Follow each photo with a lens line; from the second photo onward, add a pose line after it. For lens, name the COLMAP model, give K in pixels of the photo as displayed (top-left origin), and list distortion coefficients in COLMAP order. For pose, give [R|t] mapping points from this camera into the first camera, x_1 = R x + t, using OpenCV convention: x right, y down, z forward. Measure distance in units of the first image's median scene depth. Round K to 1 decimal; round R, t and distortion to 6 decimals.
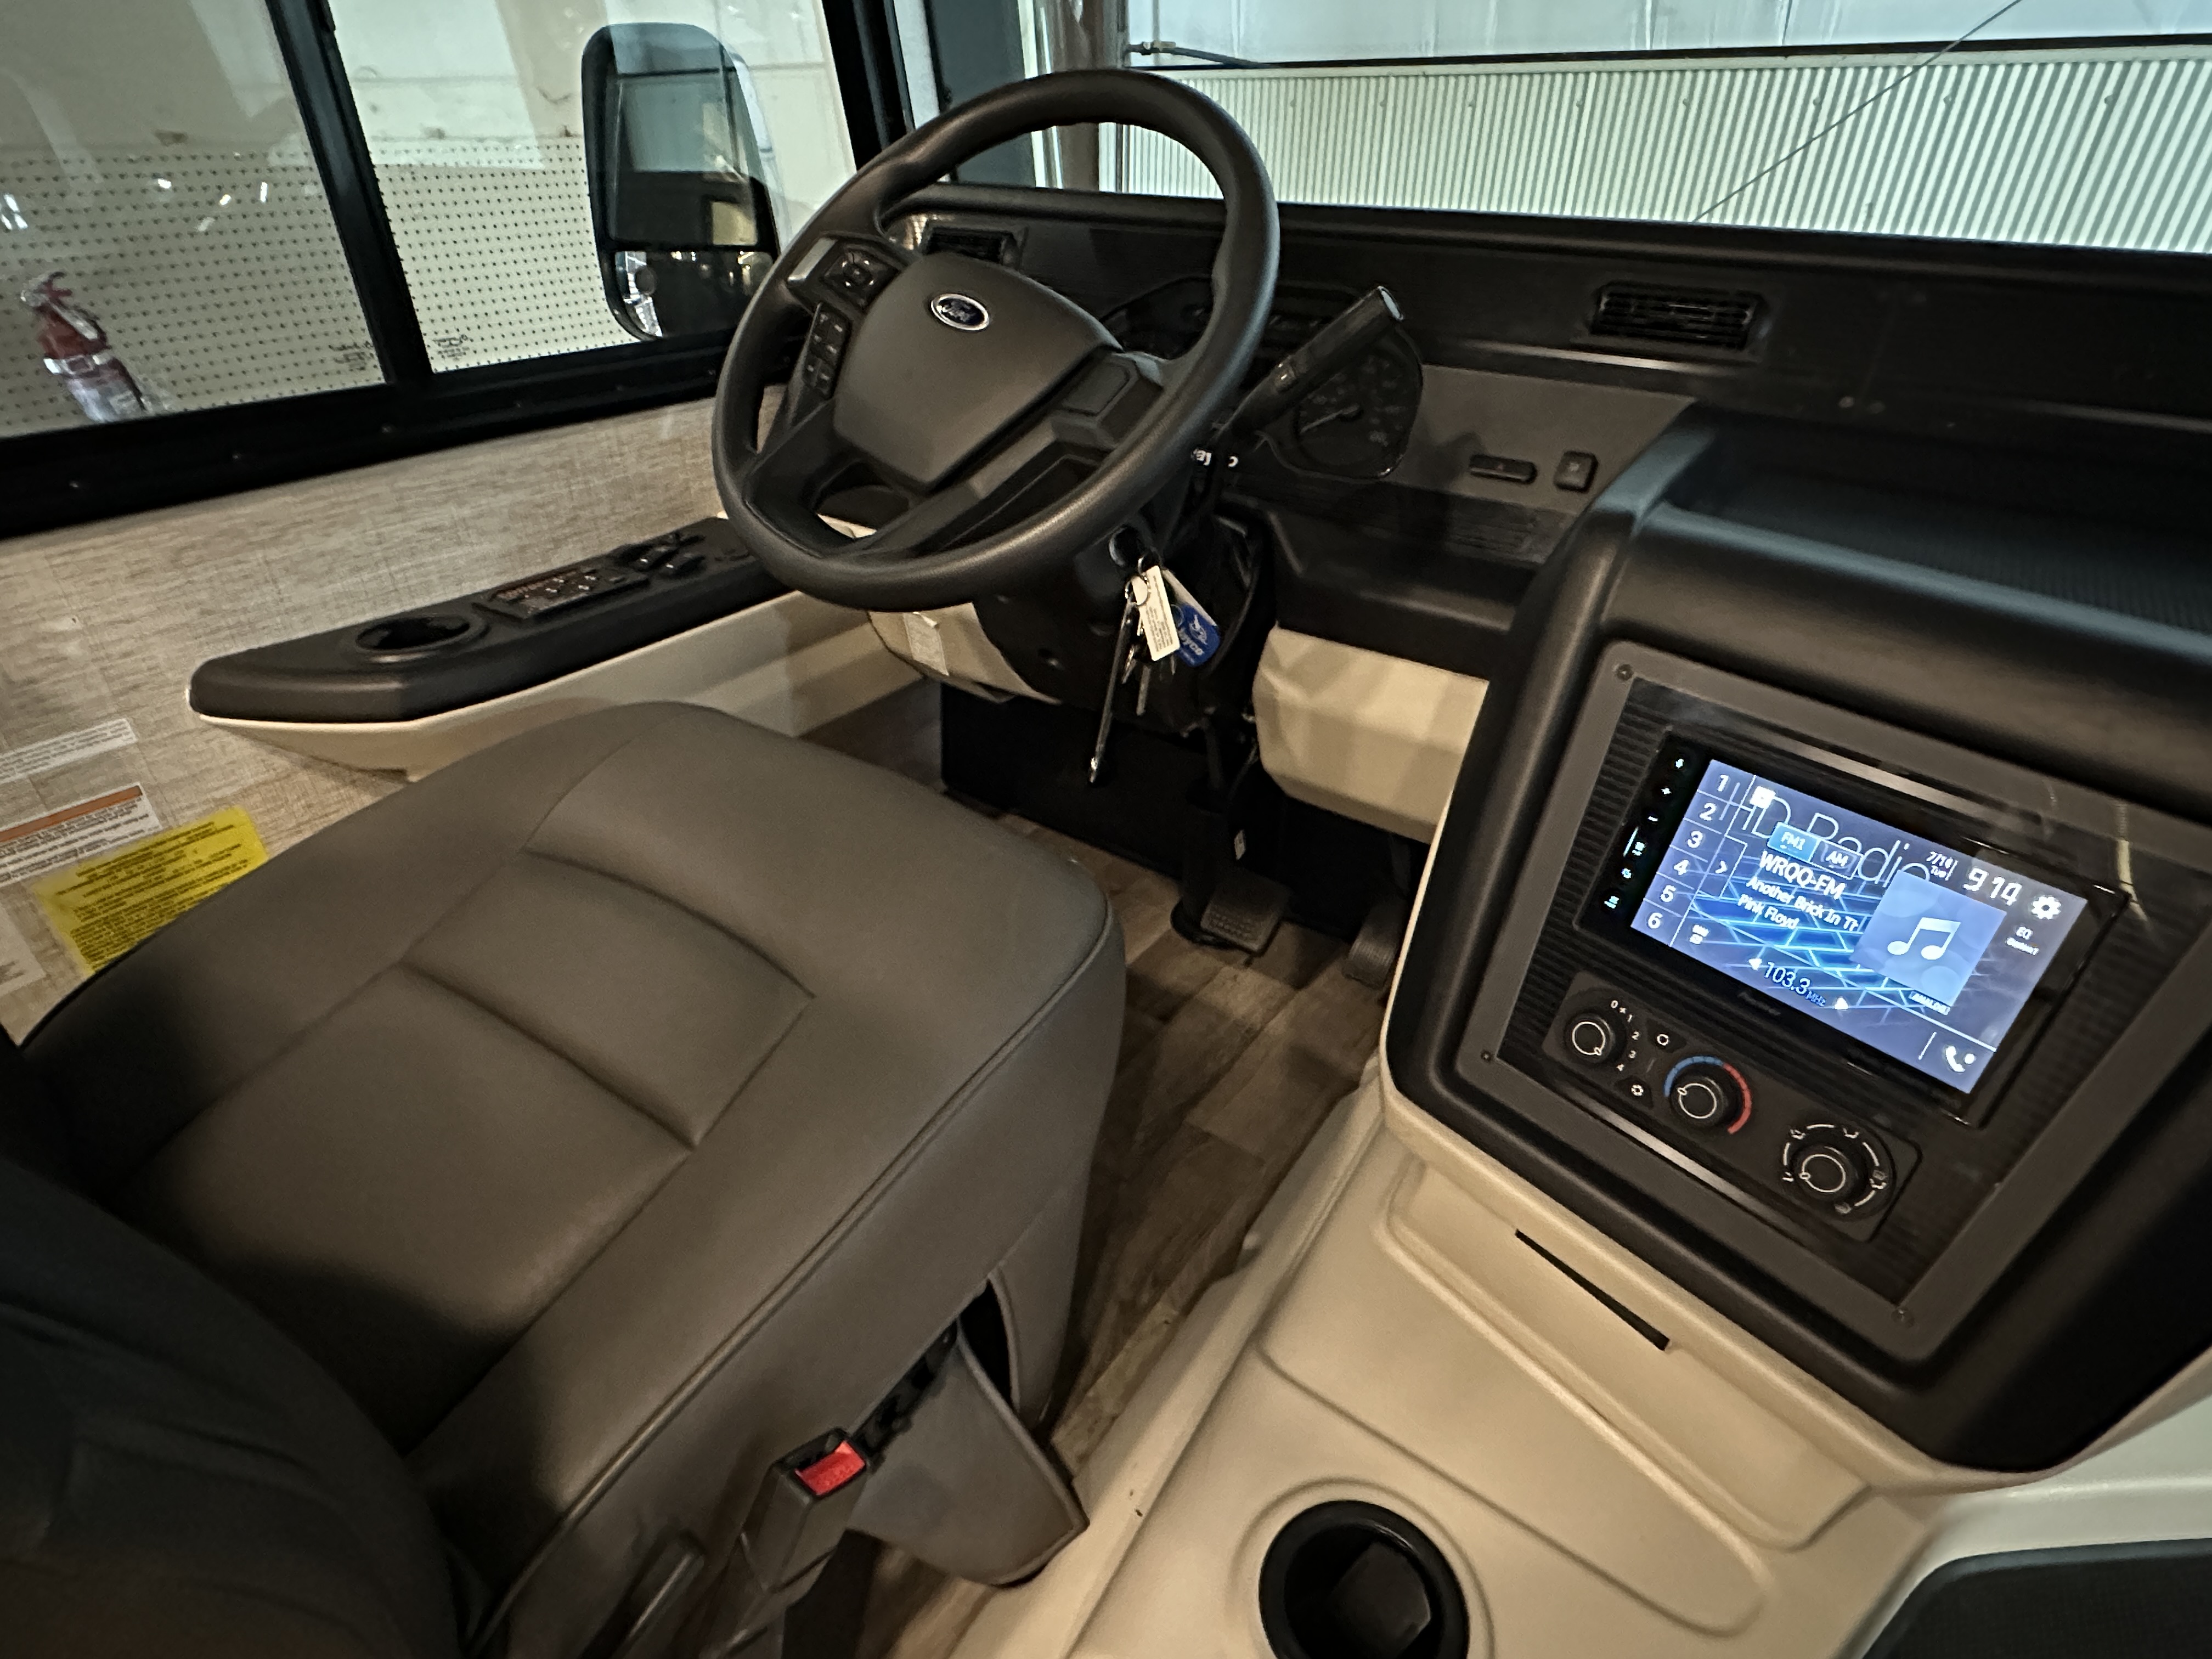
lens RADIAL K [[1124.4, 0, 1104.4], [0, 1124.4, 836.4], [0, 0, 1]] dist [-0.005481, 0.000875]
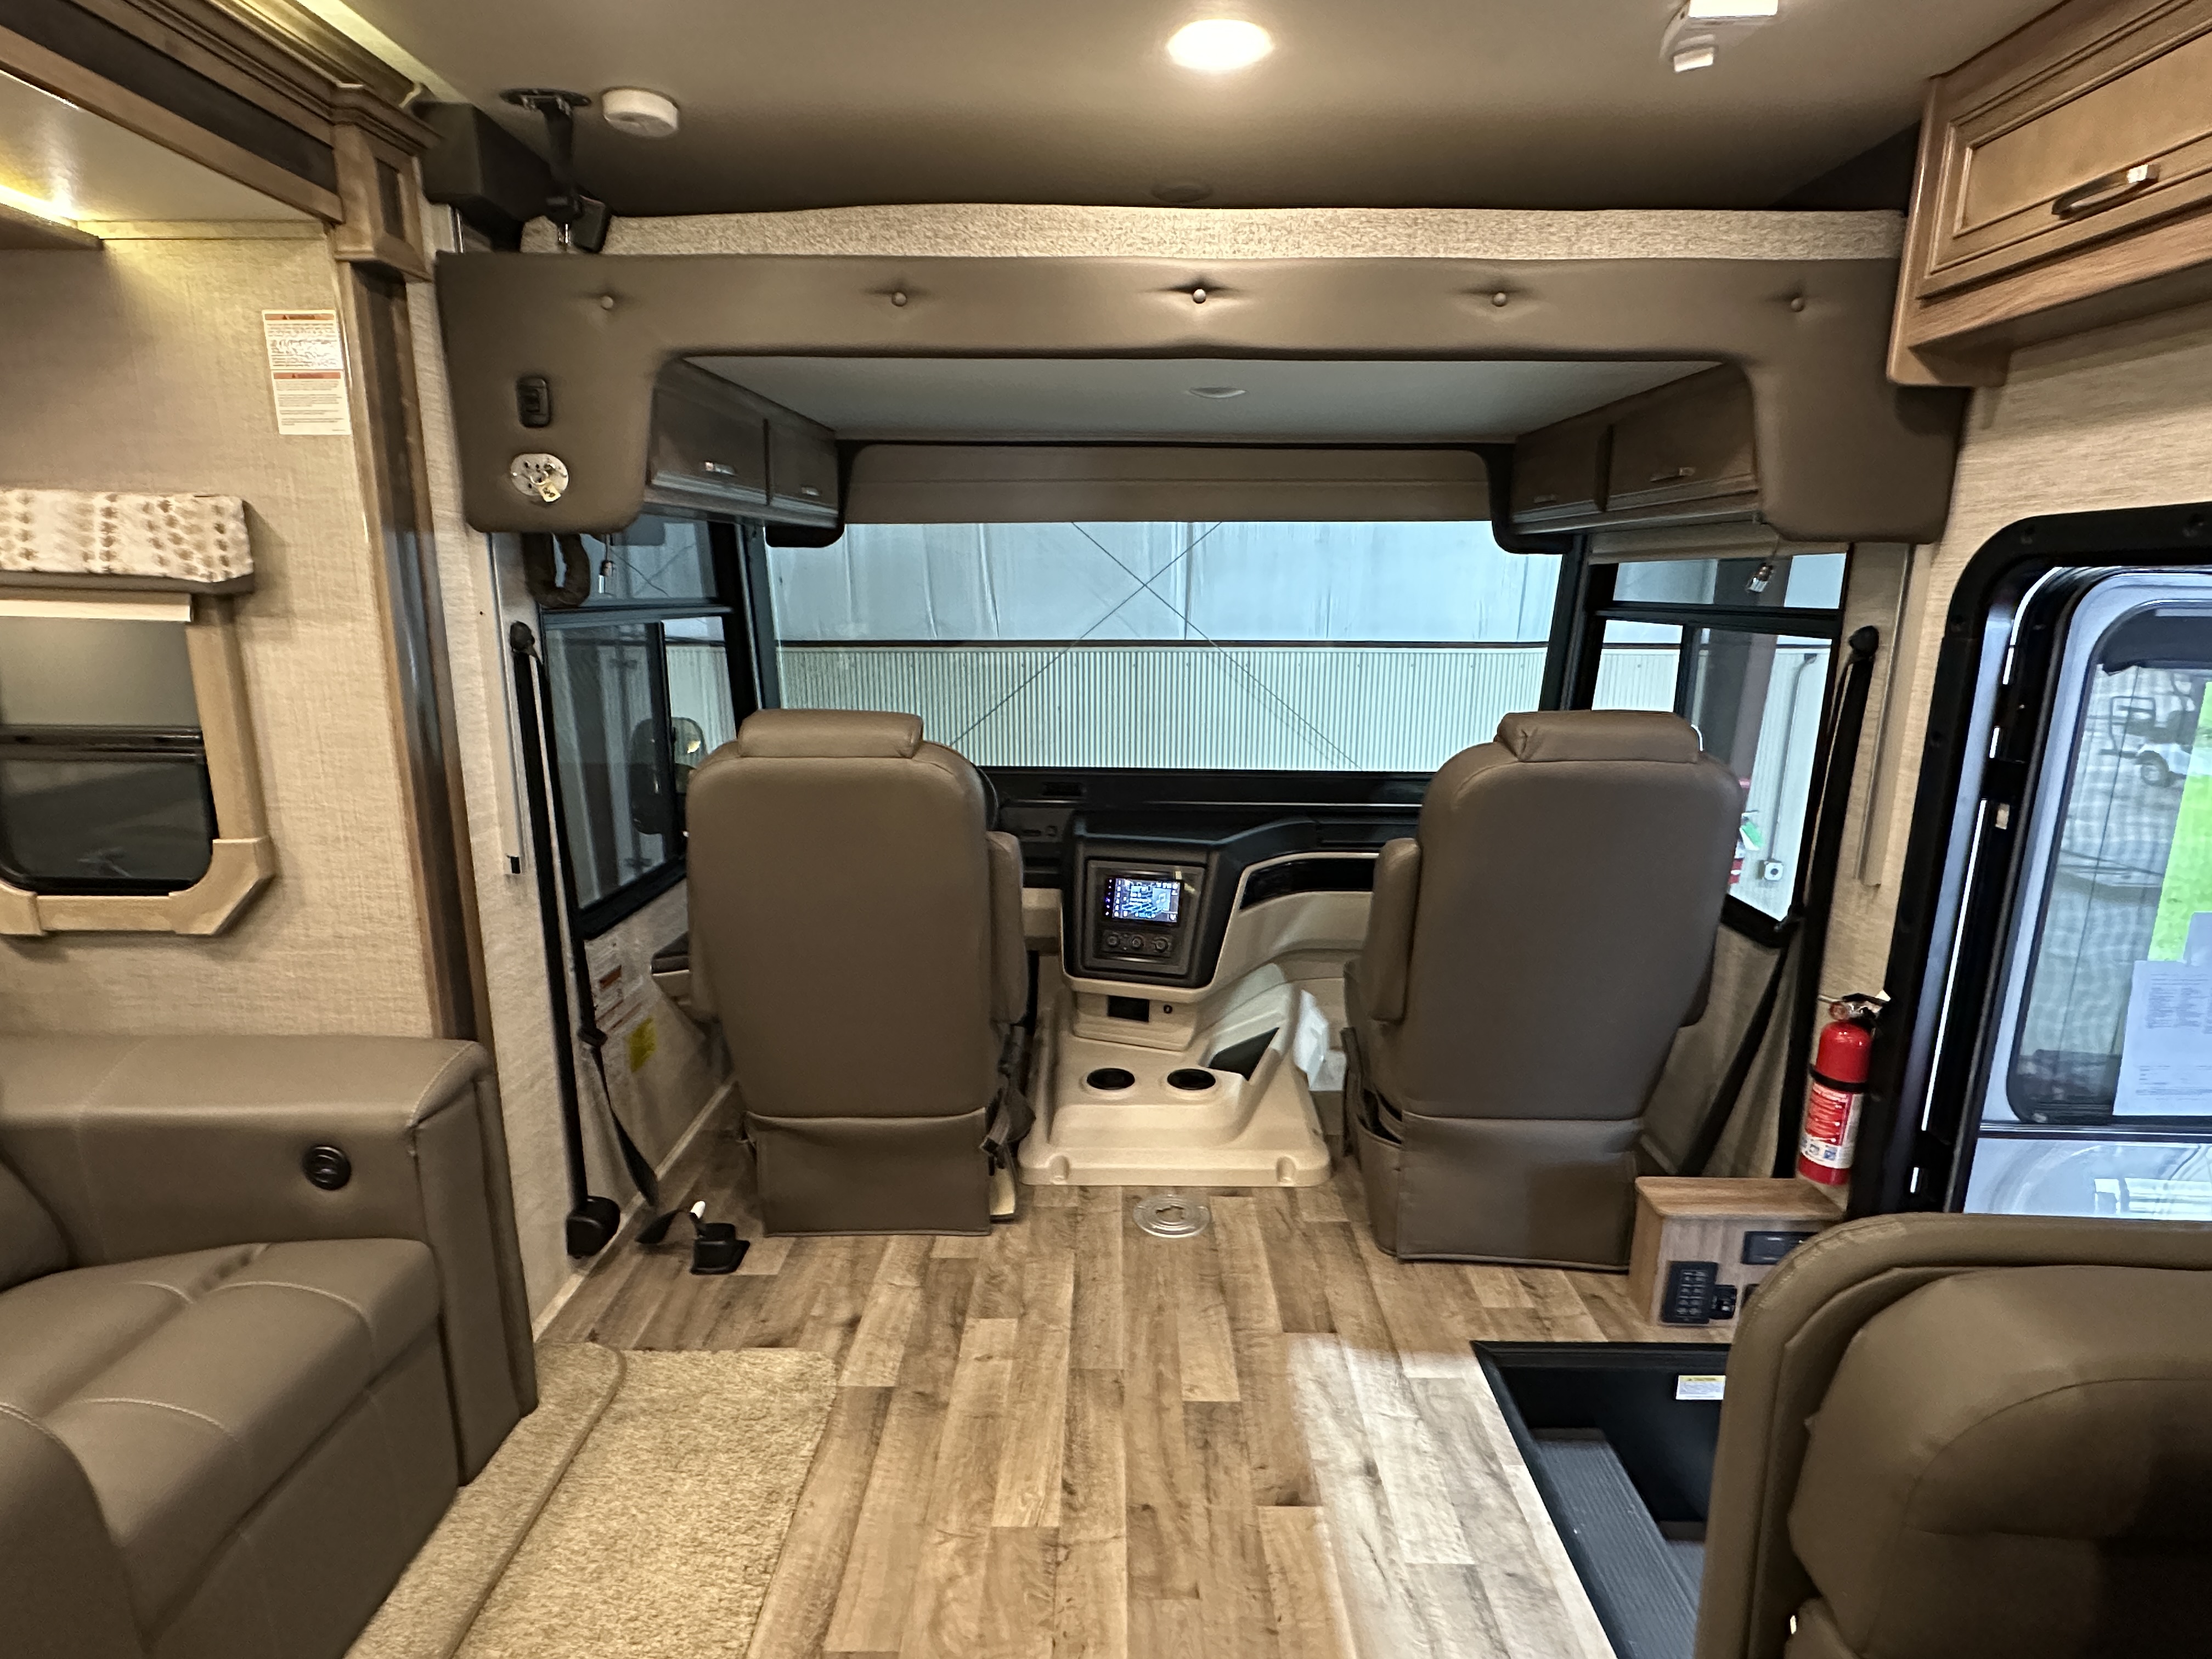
lens RADIAL K [[1124.4, 0, 1104.4], [0, 1124.4, 836.4], [0, 0, 1]] dist [-0.005481, 0.000875]
pose [[0.817443, -0.124360, 0.562424, -2.115092], [0.311306, 0.916913, -0.249719, 0.920980], [-0.484639, 0.379217, 0.788238, -2.748290]]
